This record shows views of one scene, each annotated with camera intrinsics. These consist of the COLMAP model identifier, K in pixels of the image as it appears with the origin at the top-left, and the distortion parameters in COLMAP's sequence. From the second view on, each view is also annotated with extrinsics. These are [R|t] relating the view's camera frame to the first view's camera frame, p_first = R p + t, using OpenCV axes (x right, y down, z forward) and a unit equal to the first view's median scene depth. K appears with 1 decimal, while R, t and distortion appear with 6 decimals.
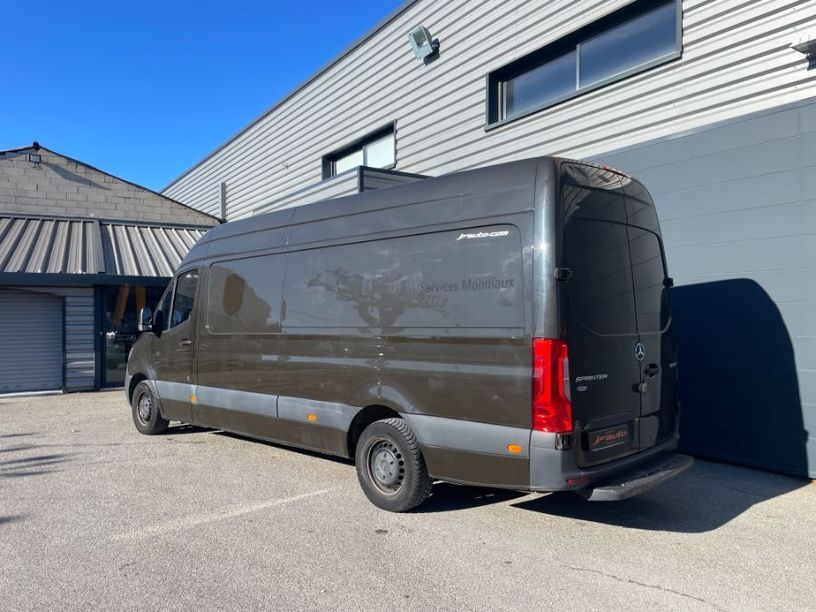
lens RADIAL K [[619.1, 0, 408.7], [0, 619.1, 304.3], [0, 0, 1]] dist [0.043953, -0.048373]
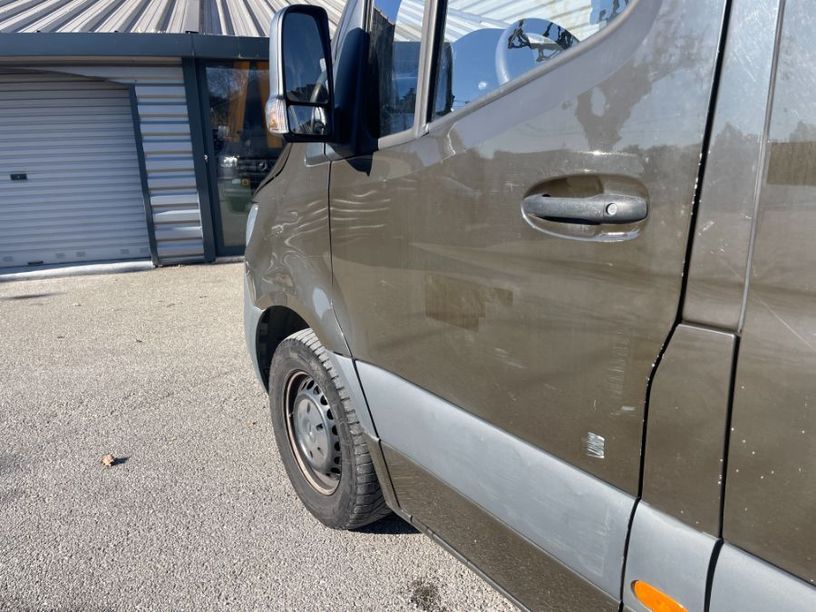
lens RADIAL K [[619.1, 0, 406.6], [0, 619.1, 307.1], [0, 0, 1]] dist [0.043953, -0.048373]
pose [[0.980363, 0.036156, -0.193857, -0.217808], [0.019299, 0.960738, 0.276786, 0.025569], [0.196253, -0.275092, 0.941174, 0.501744]]
